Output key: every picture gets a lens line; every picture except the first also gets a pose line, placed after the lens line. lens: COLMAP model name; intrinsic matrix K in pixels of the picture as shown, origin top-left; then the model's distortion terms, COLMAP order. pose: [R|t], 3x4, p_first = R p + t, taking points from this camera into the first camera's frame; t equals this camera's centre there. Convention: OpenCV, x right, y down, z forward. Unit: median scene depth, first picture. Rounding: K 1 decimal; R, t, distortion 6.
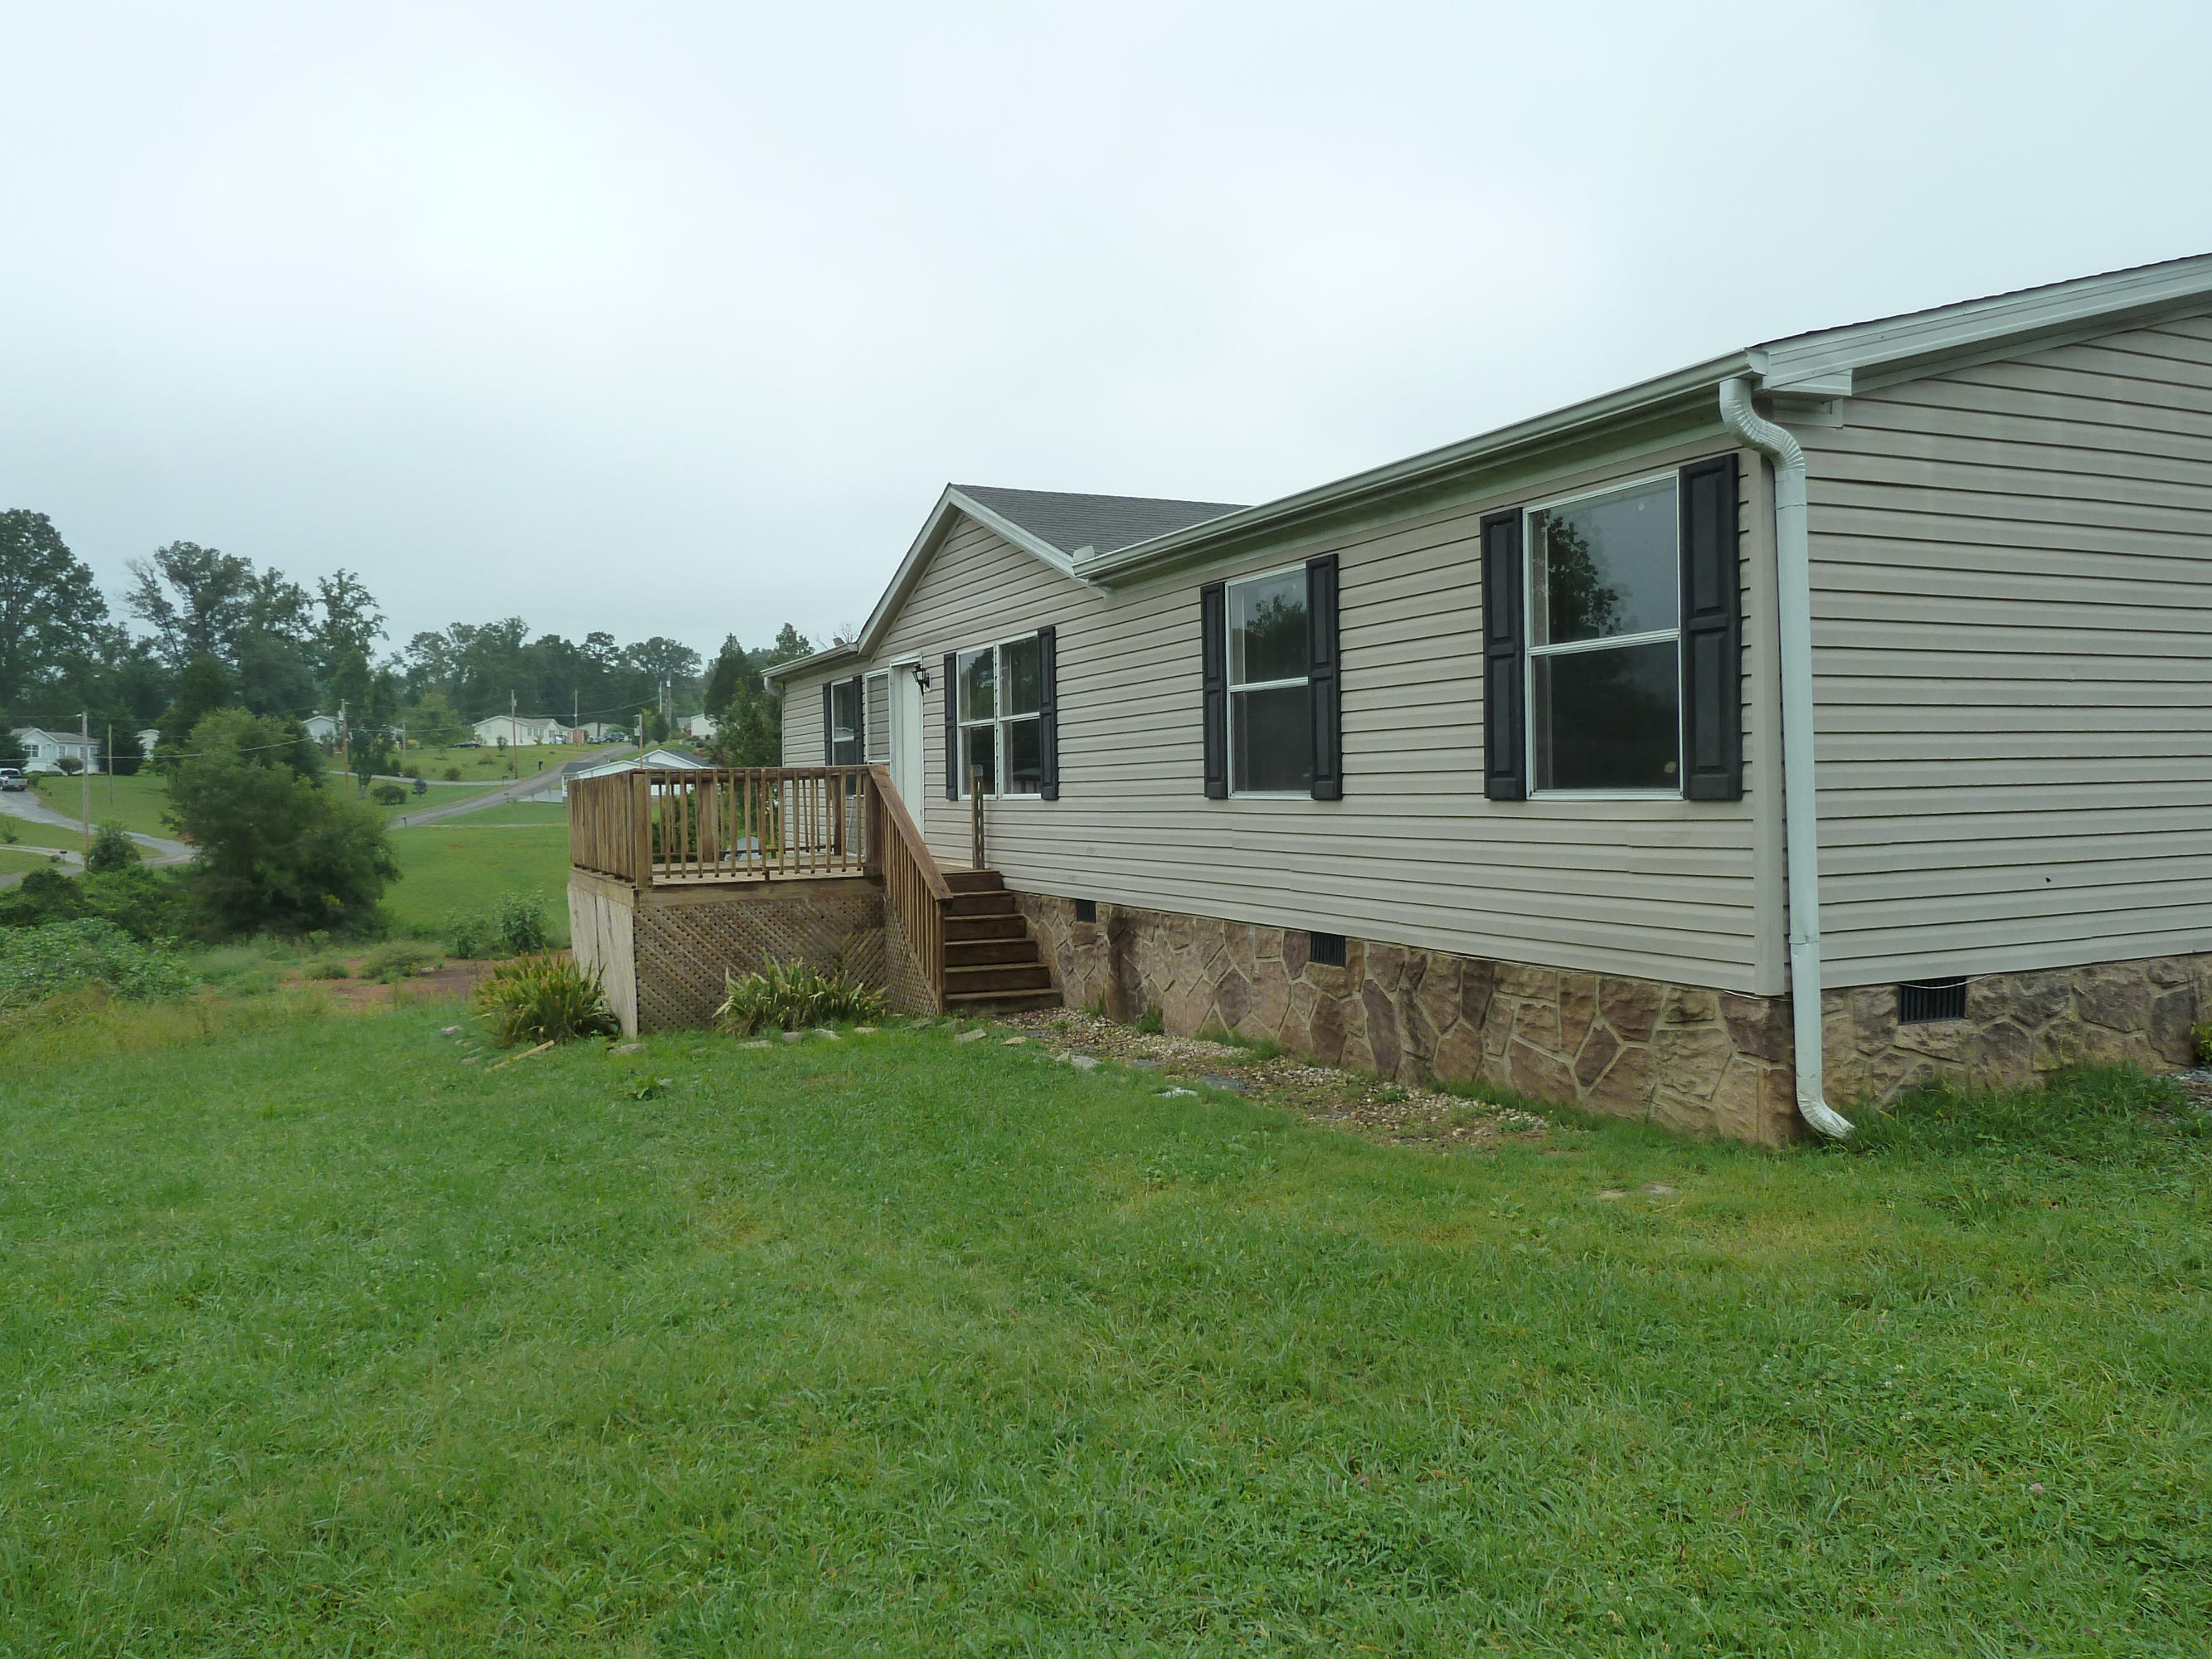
lens RADIAL K [[1643.1, 0, 1111.7], [0, 1643.1, 814.1], [0, 0, 1]] dist [-0.042169, 0.014567]
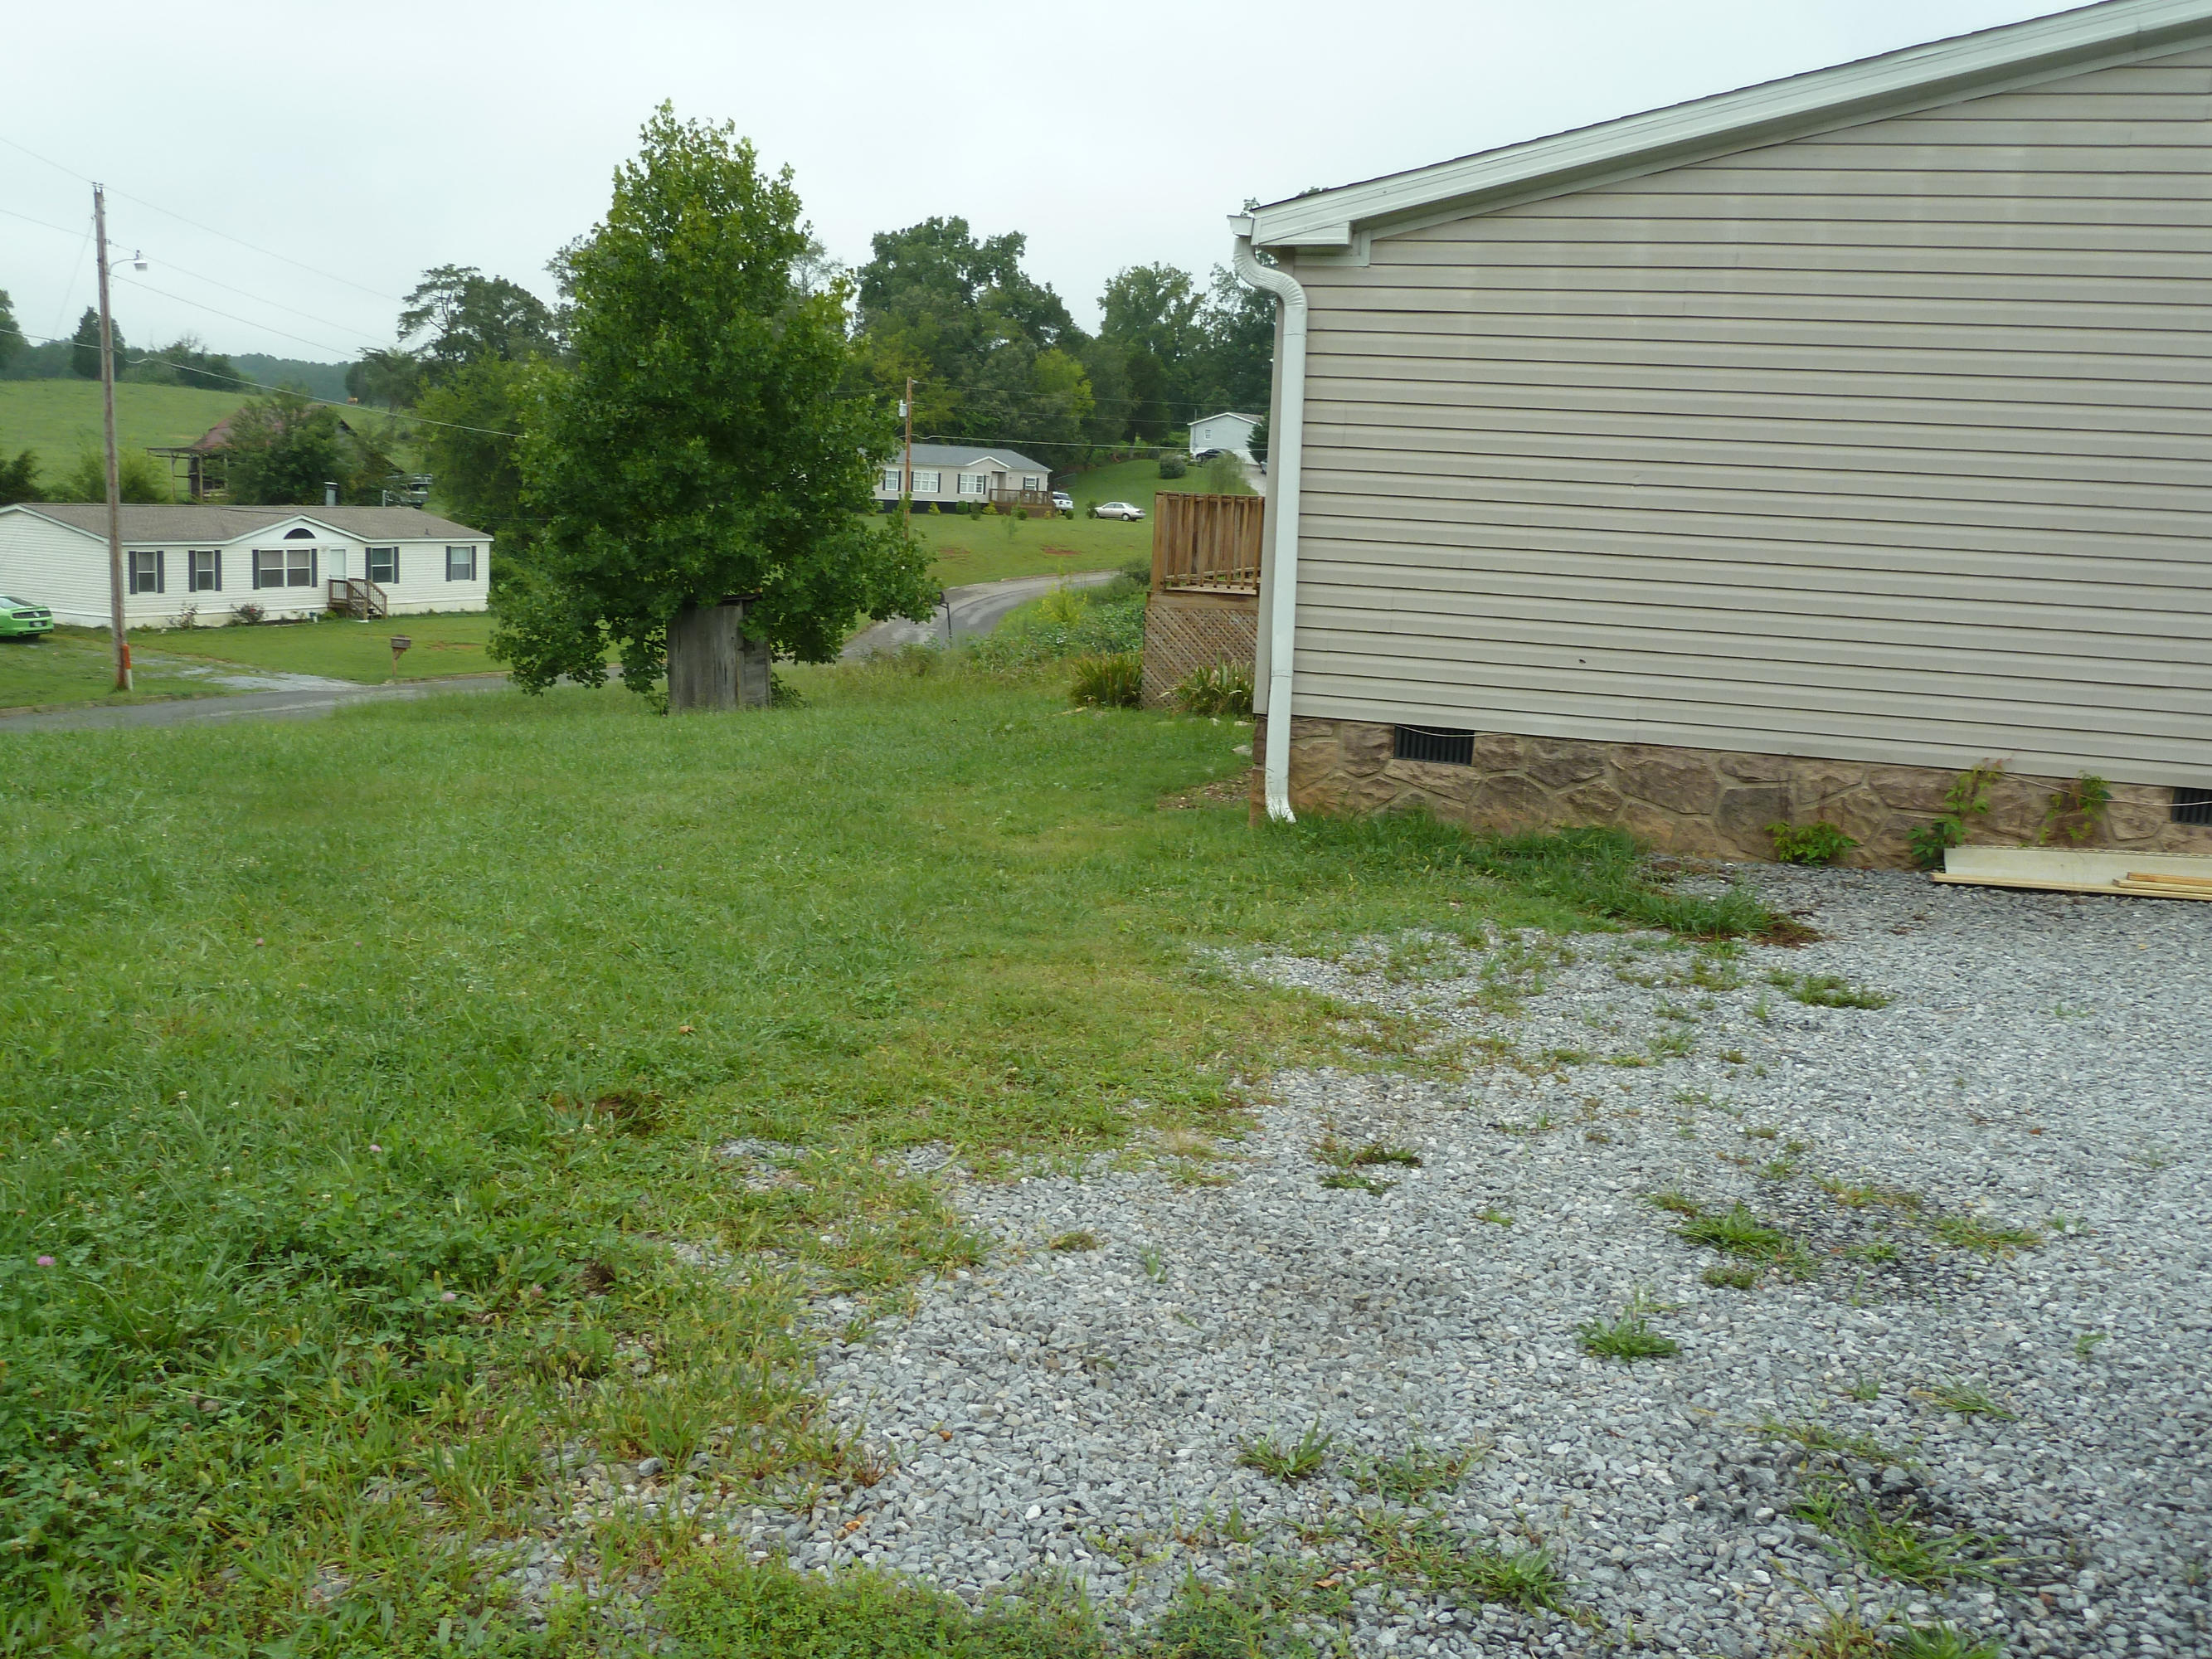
lens RADIAL K [[1982.7, 0, 1099.7], [0, 1982.7, 845.2], [0, 0, 1]] dist [-0.053664, 0.002989]
pose [[0.751040, 0.169194, -0.638210, 0.631776], [-0.070180, 0.981590, 0.177639, -0.028250], [0.656516, -0.088624, 0.749087, -0.137359]]
